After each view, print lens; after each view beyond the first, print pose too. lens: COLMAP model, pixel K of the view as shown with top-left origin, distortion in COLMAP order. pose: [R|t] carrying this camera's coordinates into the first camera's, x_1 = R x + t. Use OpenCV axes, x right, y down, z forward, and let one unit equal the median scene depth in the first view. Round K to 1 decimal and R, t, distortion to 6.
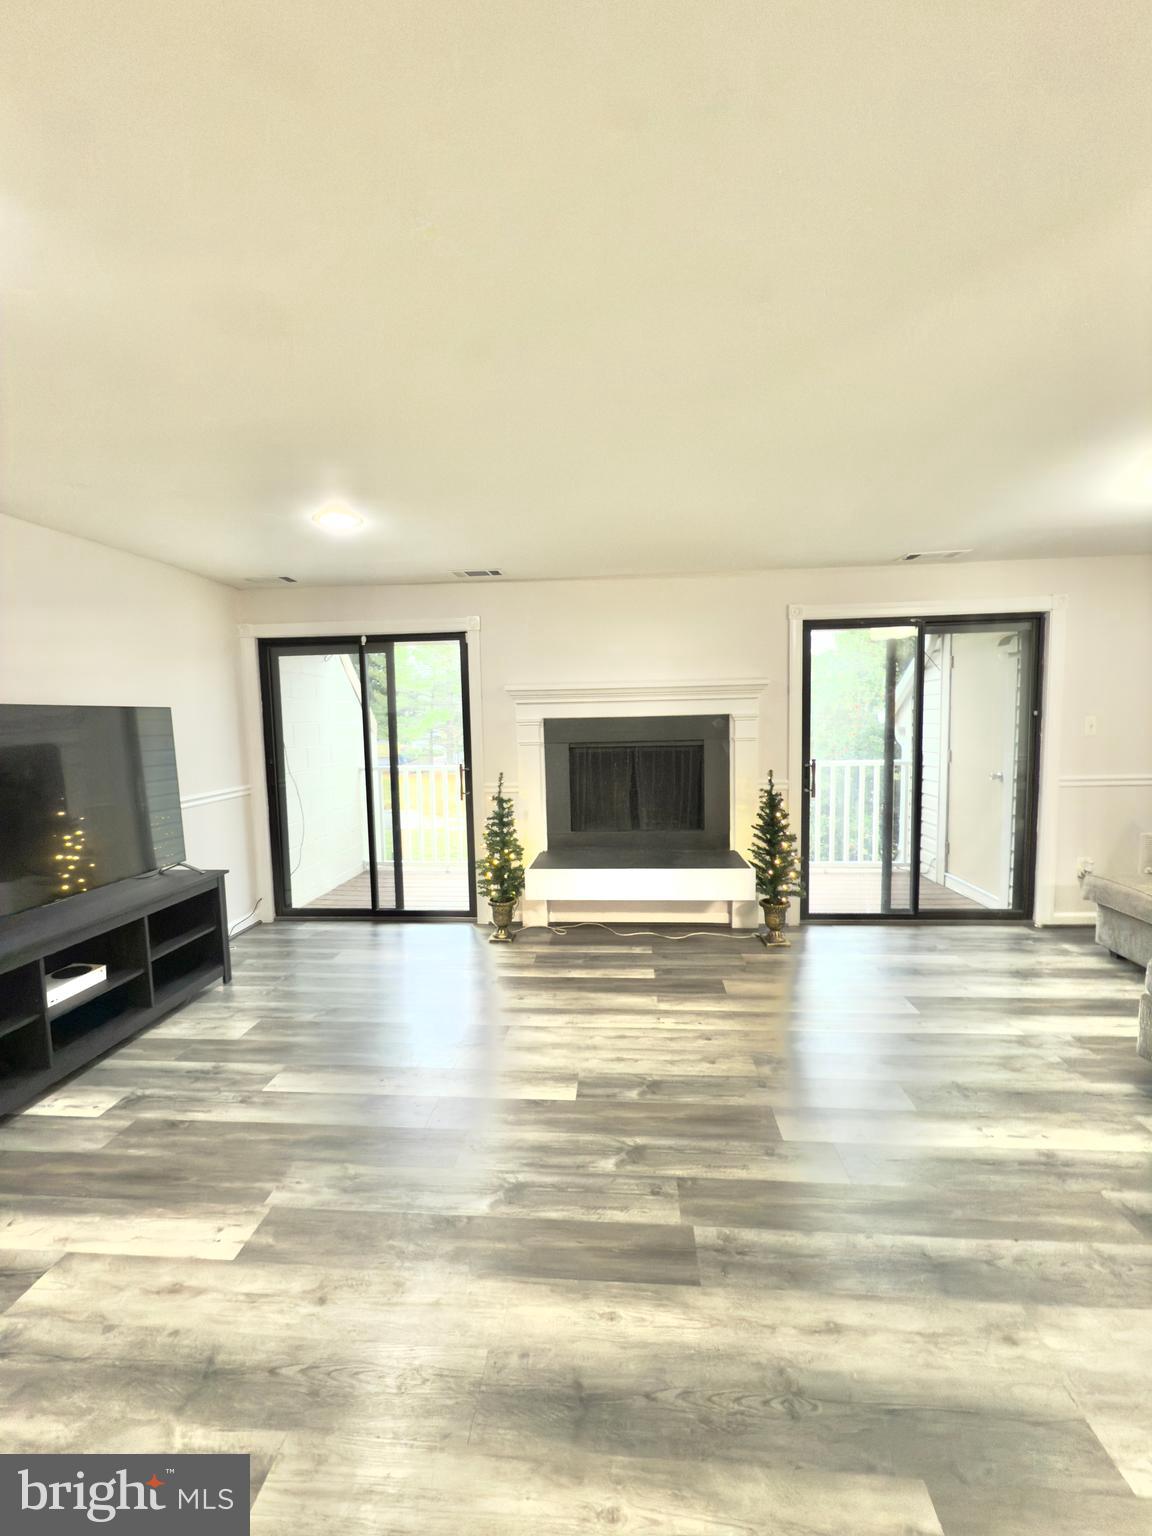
lens RADIAL K [[610.0, 0, 578.5], [0, 610.0, 769.2], [0, 0, 1]] dist [0.000044, 0.000209]
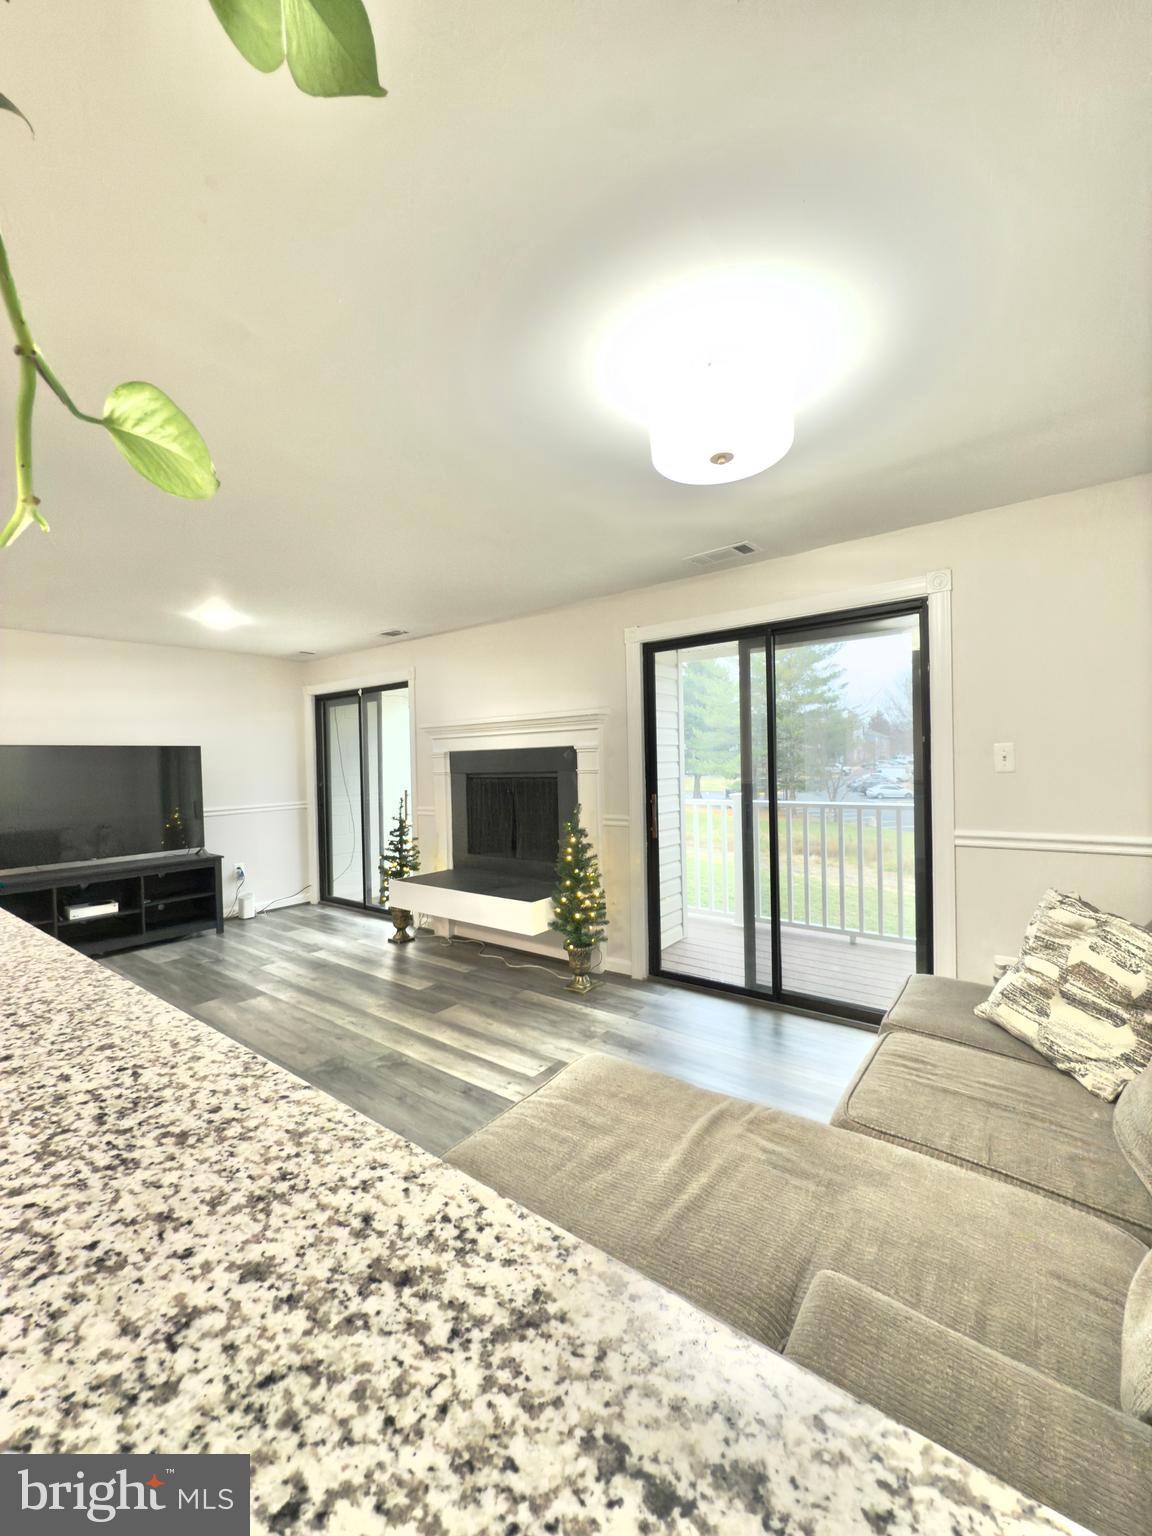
lens RADIAL K [[610.0, 0, 578.5], [0, 610.0, 769.2], [0, 0, 1]] dist [0.000044, 0.000209]
pose [[0.839662, 0.009320, -0.543029, 0.856616], [-0.040942, 0.998094, -0.046178, -0.008694], [0.541564, 0.061006, 0.838443, 0.202545]]
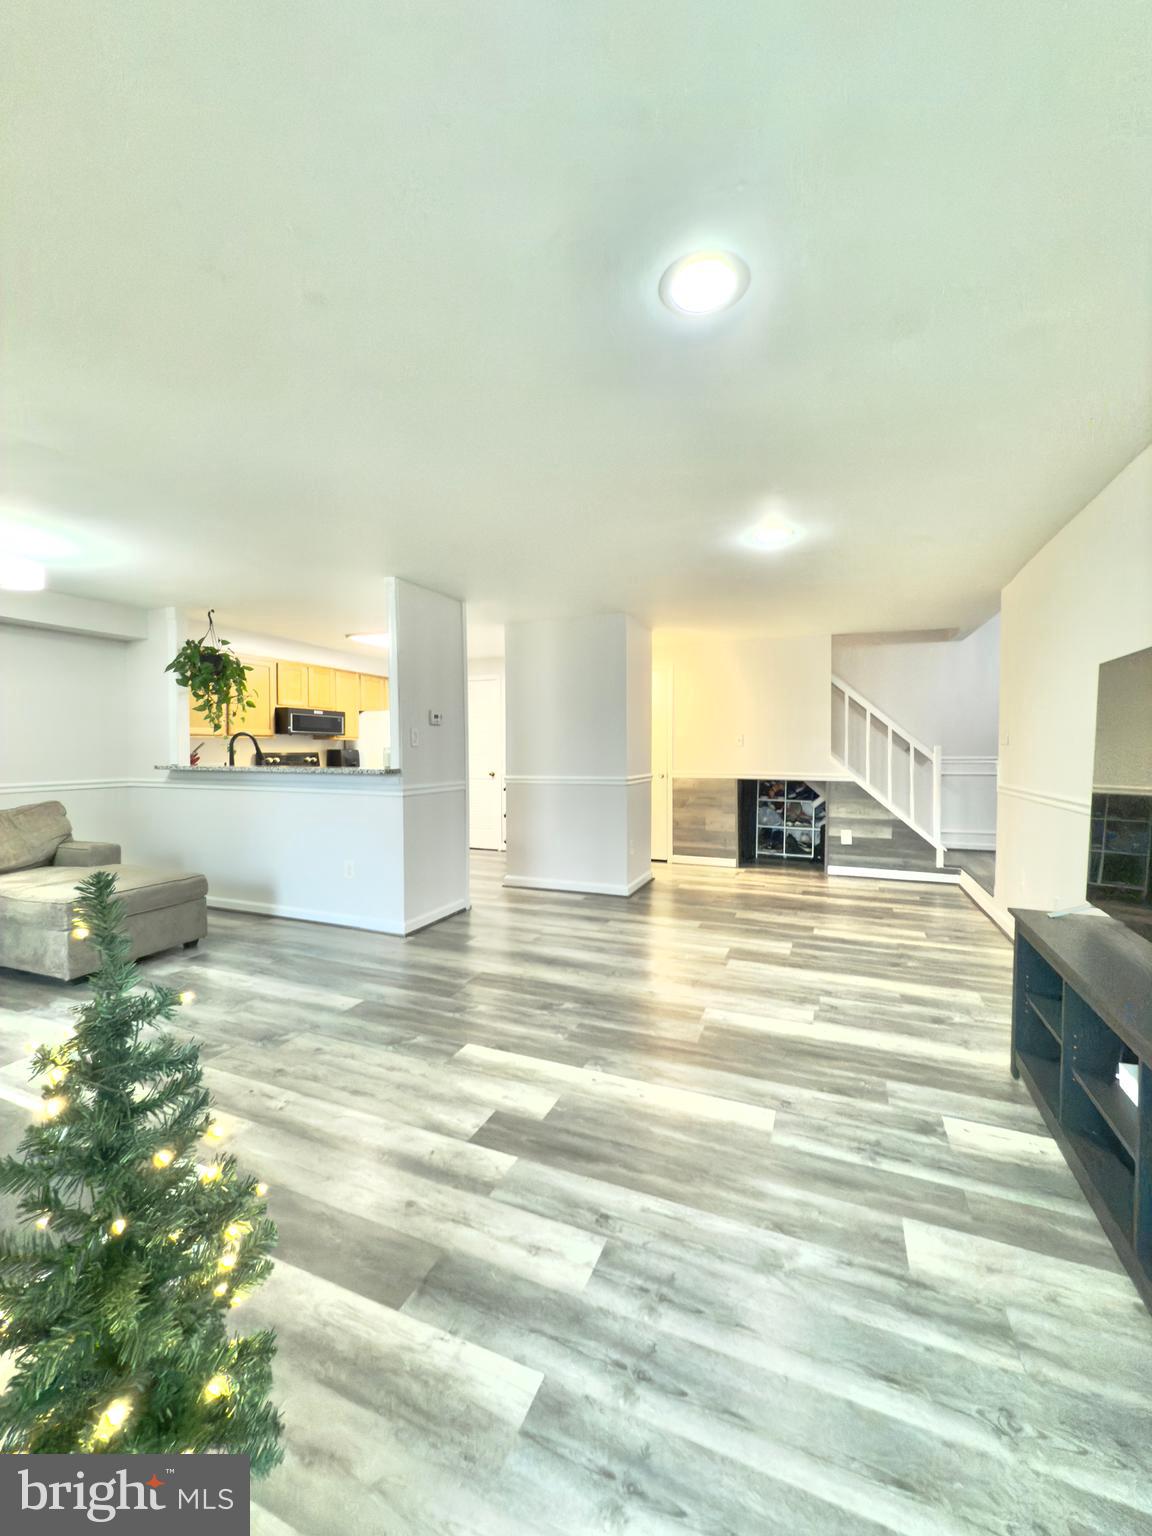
lens RADIAL K [[610.0, 0, 578.5], [0, 610.0, 769.2], [0, 0, 1]] dist [0.000044, 0.000209]
pose [[-0.950601, 0.013642, 0.310115, -0.341747], [0.048249, 0.993385, 0.104199, -0.040073], [-0.306643, 0.114015, -0.944971, 1.199006]]
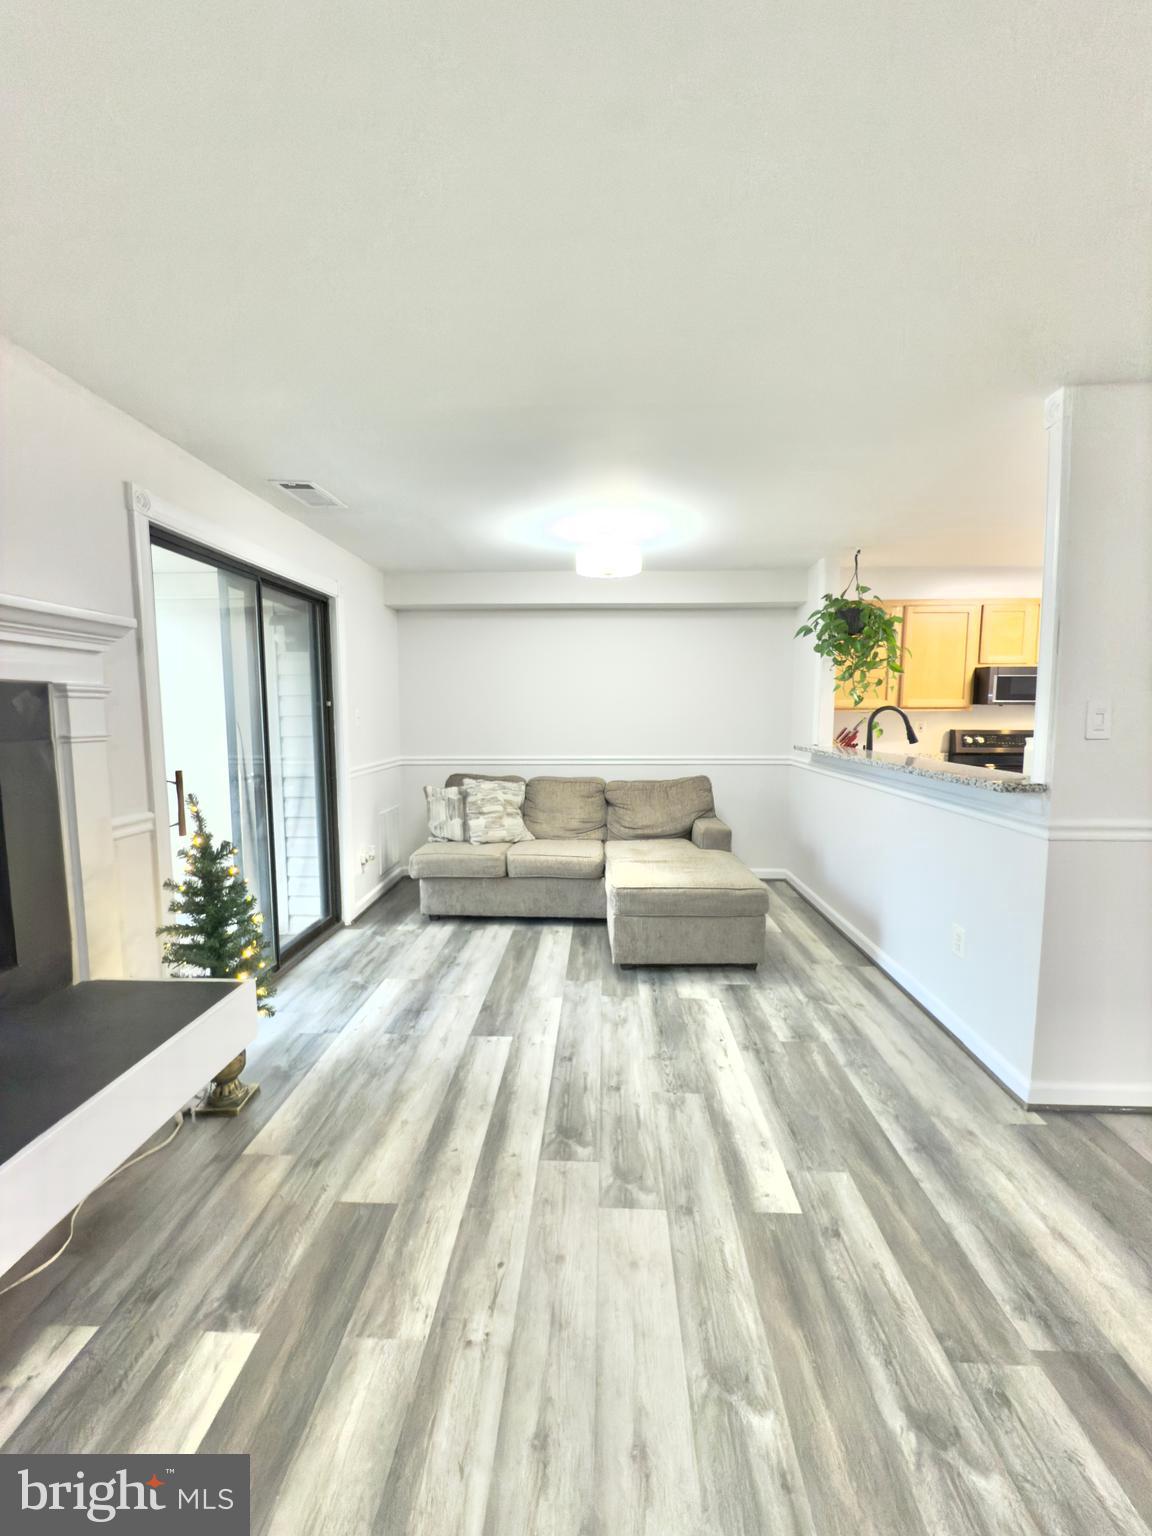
lens RADIAL K [[612.0, 0, 576.0], [0, 612.0, 768.0], [0, 0, 1]] dist [0.000443, 0.000079]
pose [[-0.034084, -0.070415, 0.996935, -0.230080], [0.084514, 0.993739, 0.073079, -0.032347], [-0.995839, 0.086745, -0.027919, 0.701832]]
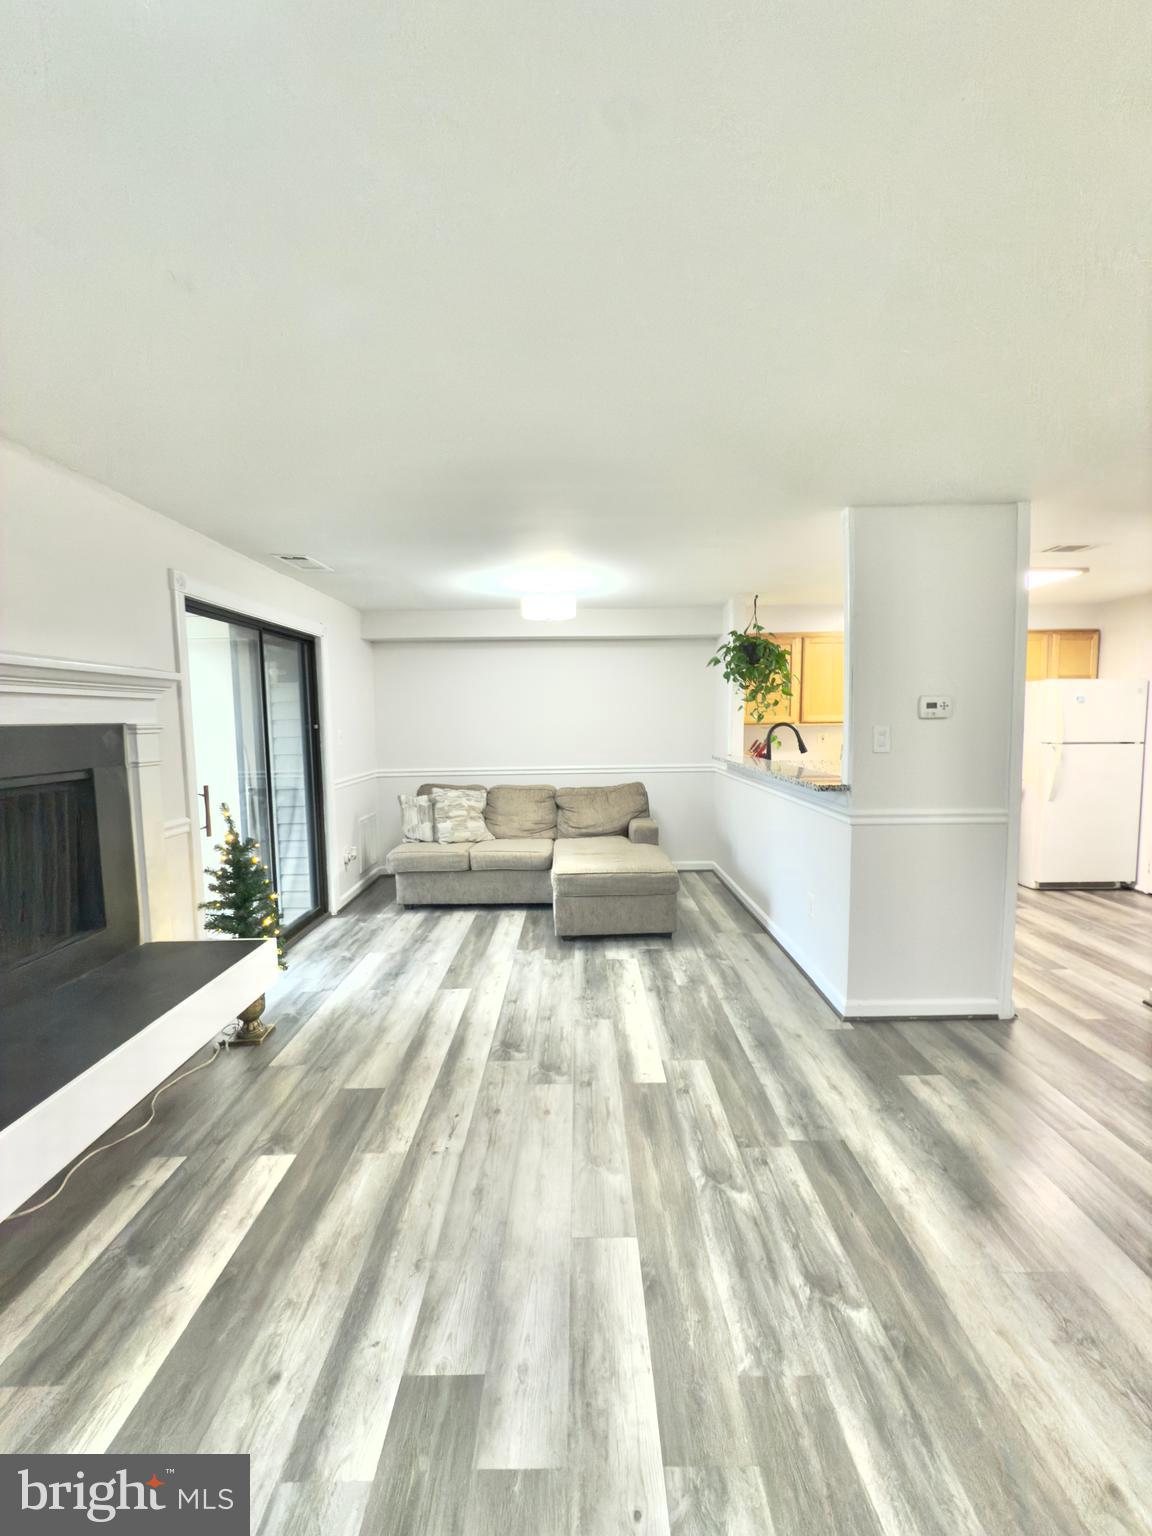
lens RADIAL K [[612.0, 0, 576.0], [0, 612.0, 768.0], [0, 0, 1]] dist [0.000443, 0.000079]
pose [[-0.077196, -0.057362, 0.995364, -0.434443], [0.097443, 0.993130, 0.064791, -0.046352], [-0.992243, 0.101993, -0.071076, 0.660657]]
